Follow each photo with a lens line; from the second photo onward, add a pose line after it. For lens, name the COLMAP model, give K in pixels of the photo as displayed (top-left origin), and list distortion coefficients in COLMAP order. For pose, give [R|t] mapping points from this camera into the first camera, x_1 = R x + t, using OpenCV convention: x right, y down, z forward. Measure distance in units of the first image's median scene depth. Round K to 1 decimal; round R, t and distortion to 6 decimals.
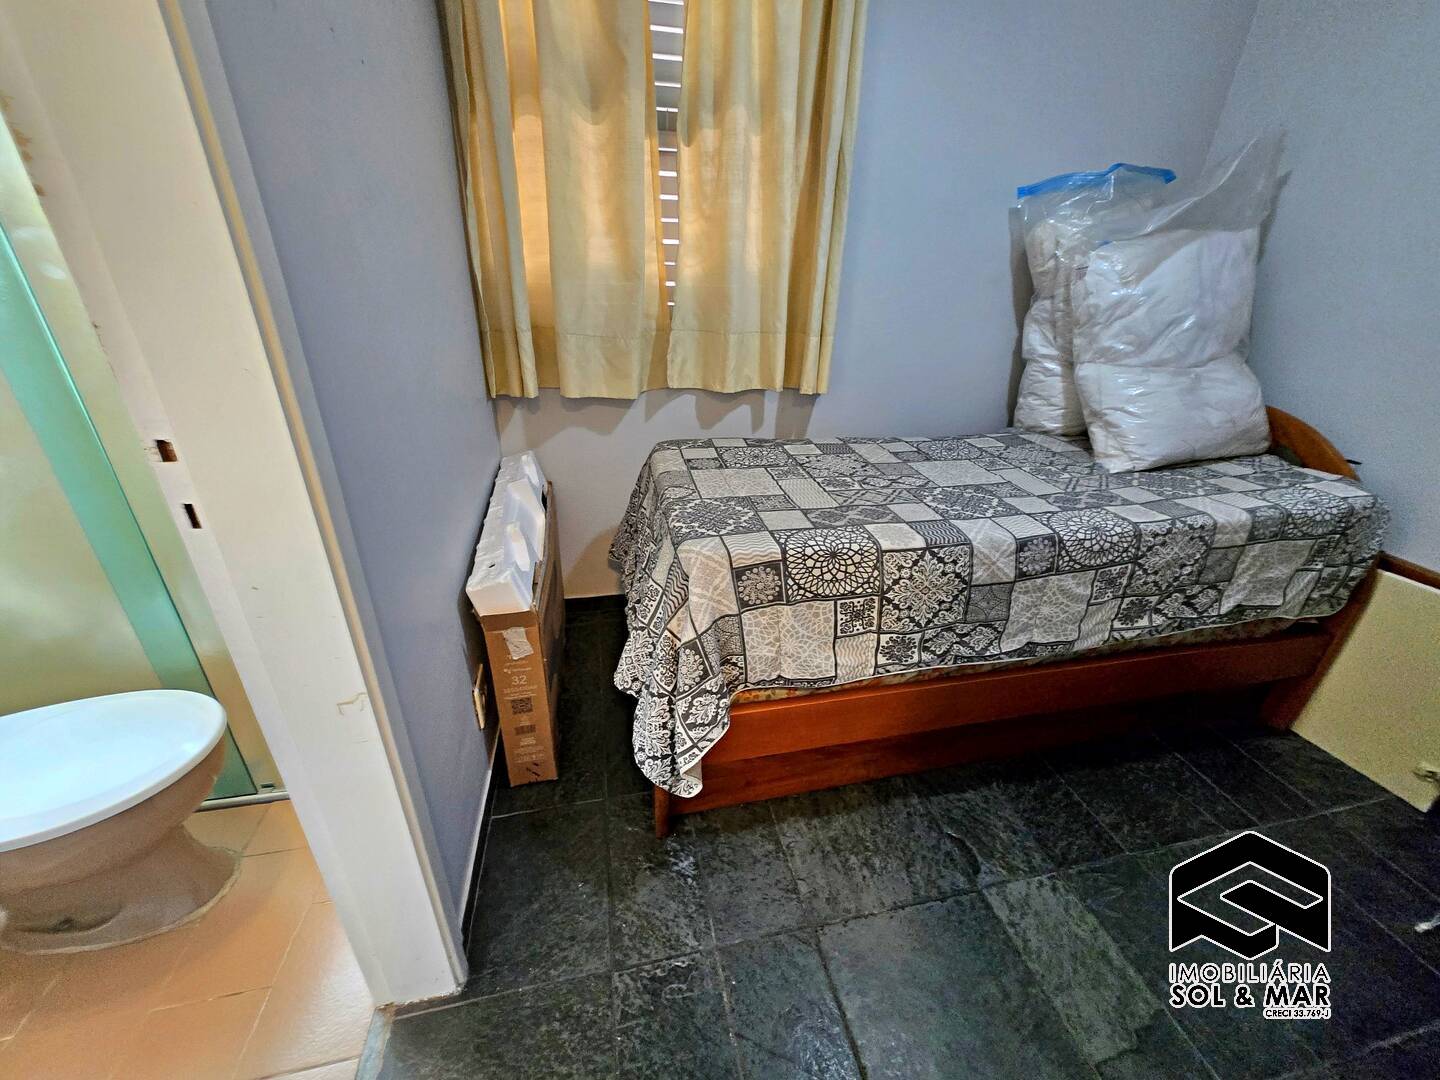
lens RADIAL K [[566.5, 0, 722.0], [0, 566.5, 511.7], [0, 0, 1]] dist [0.001014, 0.000248]
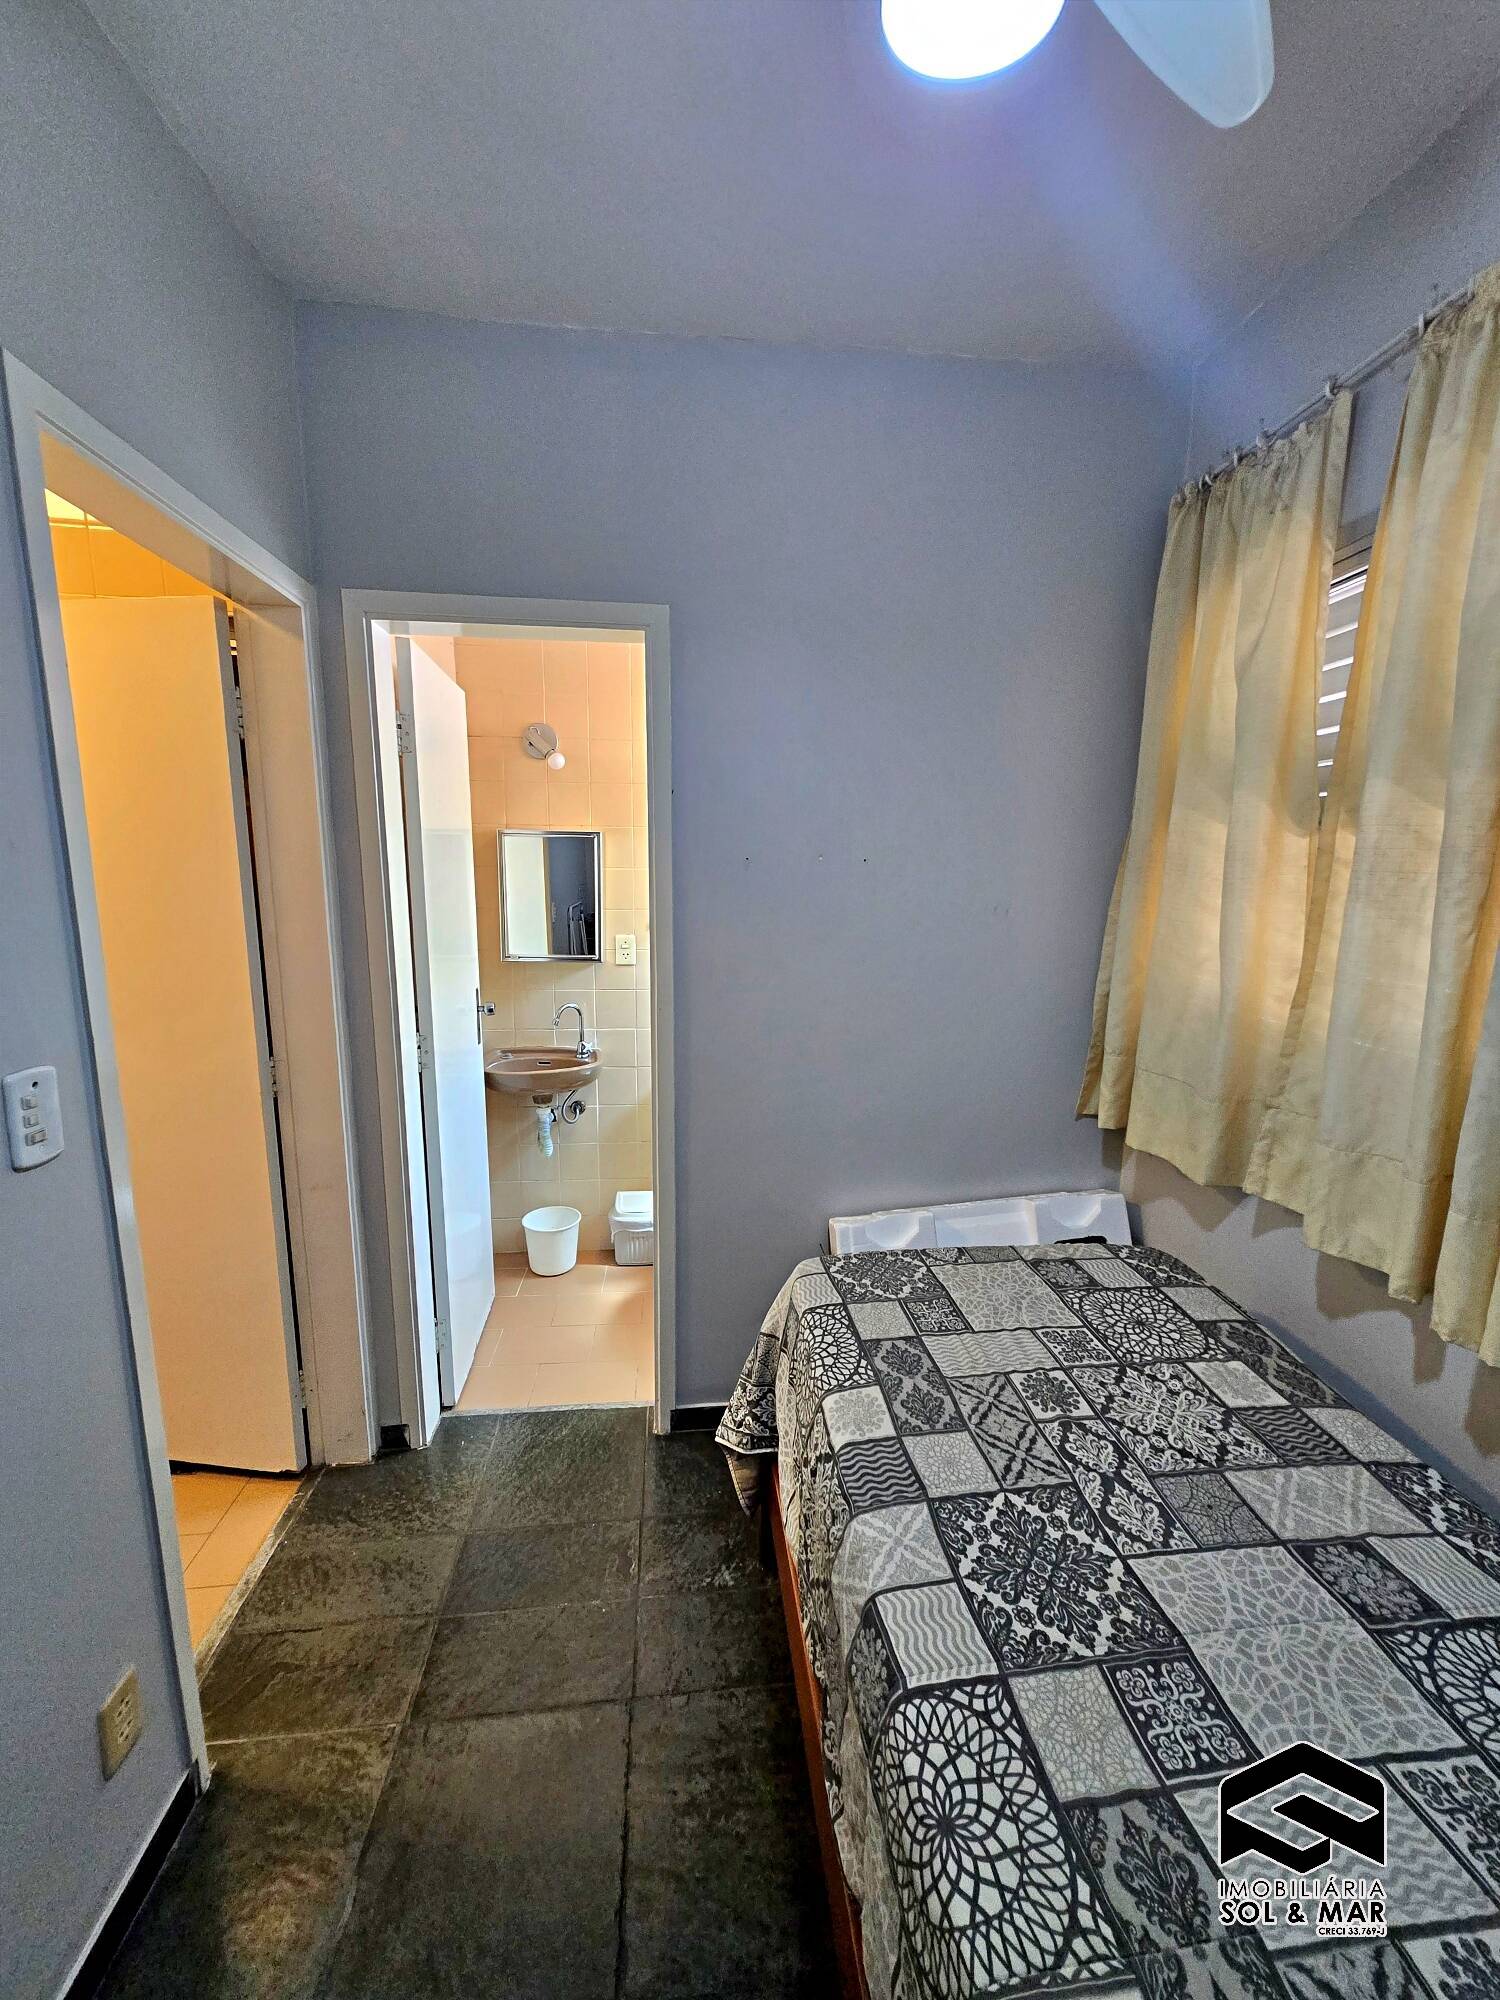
lens RADIAL K [[786.8, 0, 759.4], [0, 786.8, 1013.3], [0, 0, 1]] dist [0.001014, 0.000248]
pose [[-0.101301, 0.151747, -0.983215, 0.899343], [-0.412879, 0.892756, 0.180325, -0.388530], [0.905135, 0.424216, -0.027784, 0.573869]]
